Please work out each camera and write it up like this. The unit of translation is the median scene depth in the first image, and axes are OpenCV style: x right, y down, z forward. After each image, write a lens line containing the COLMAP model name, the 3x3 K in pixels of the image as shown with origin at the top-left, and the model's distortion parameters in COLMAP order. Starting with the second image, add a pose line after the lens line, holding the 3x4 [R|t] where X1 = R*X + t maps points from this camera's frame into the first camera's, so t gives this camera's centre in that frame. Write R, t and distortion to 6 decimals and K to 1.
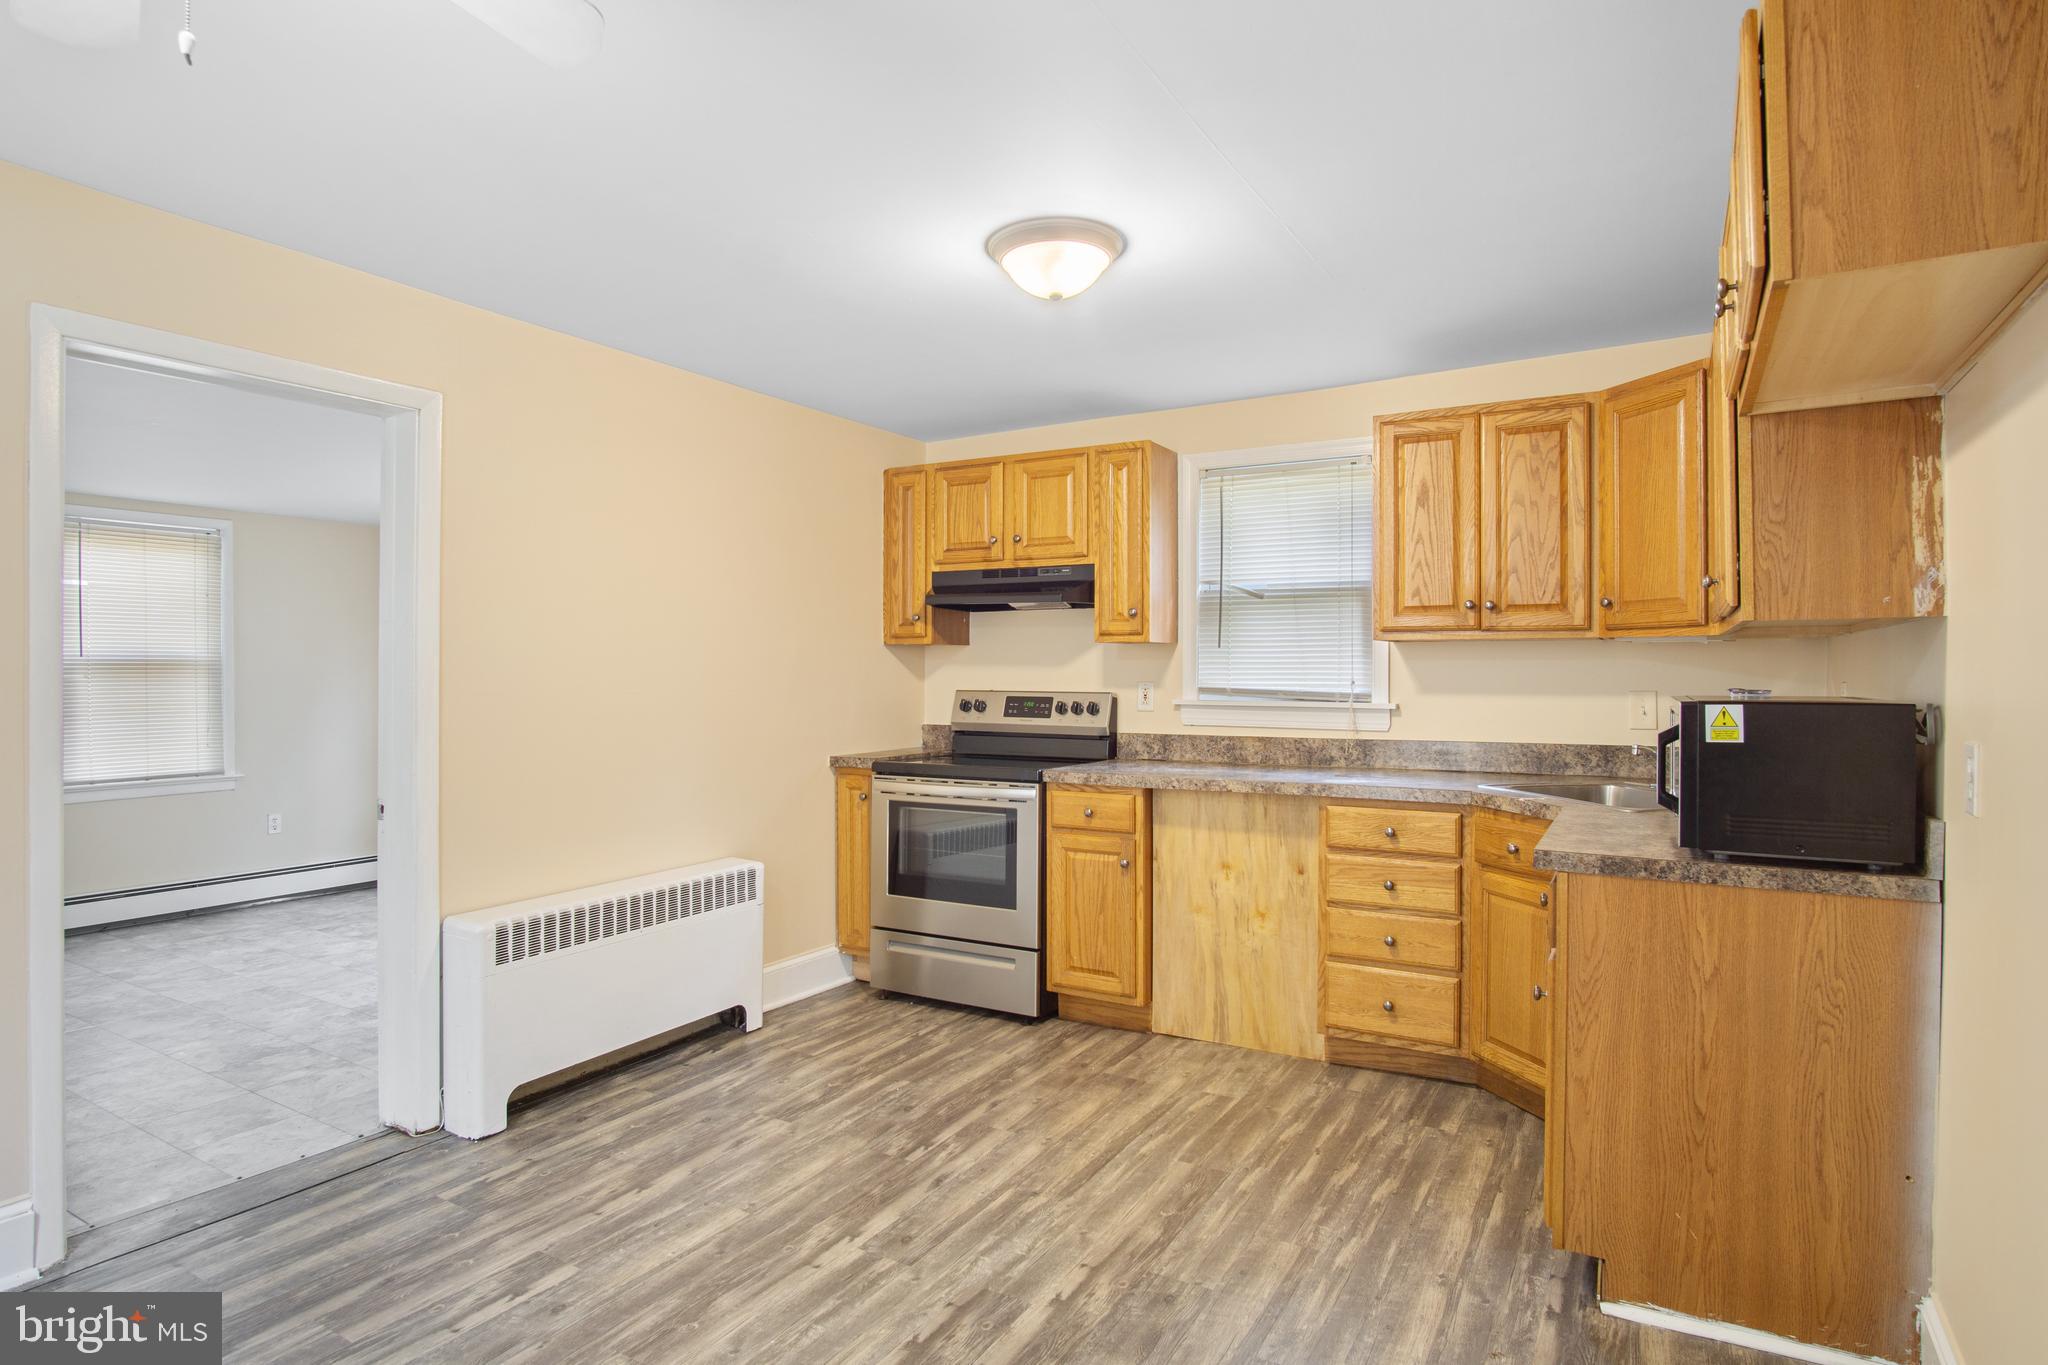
lens RADIAL K [[1124.2, 0, 1032.4], [0, 1124.2, 664.5], [0, 0, 1]] dist [-0.023866, 0.002154]
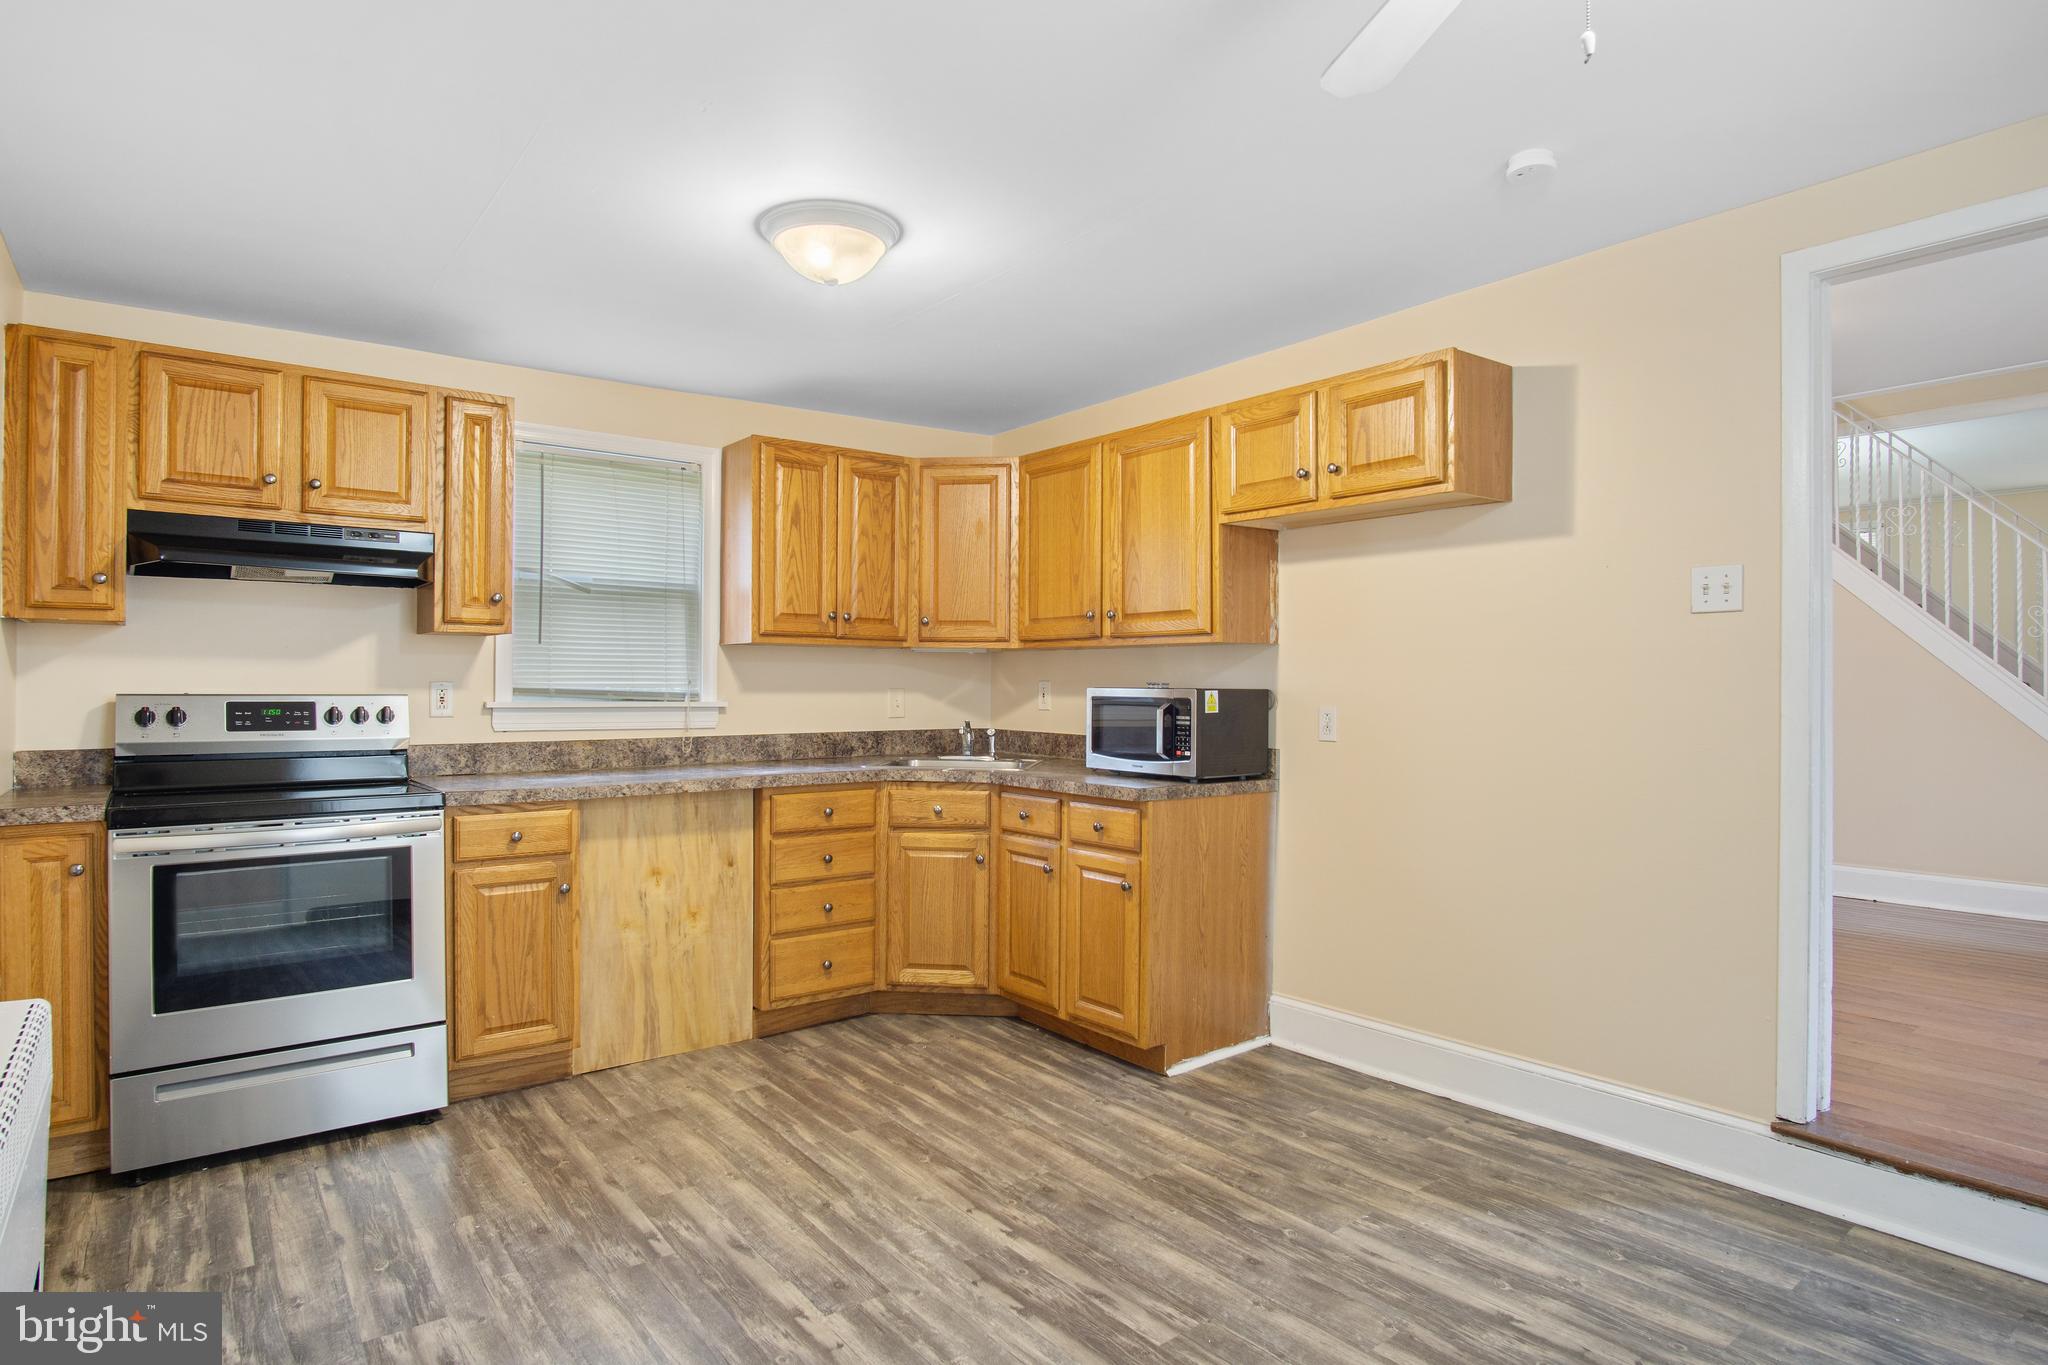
lens RADIAL K [[1124.2, 0, 1057.9], [0, 1124.2, 683.8], [0, 0, 1]] dist [-0.023866, 0.002154]
pose [[0.351686, 0.001312, 0.936117, -0.622035], [-0.009040, 0.999957, 0.001995, 0.014048], [-0.936074, -0.009164, 0.351683, 0.355861]]
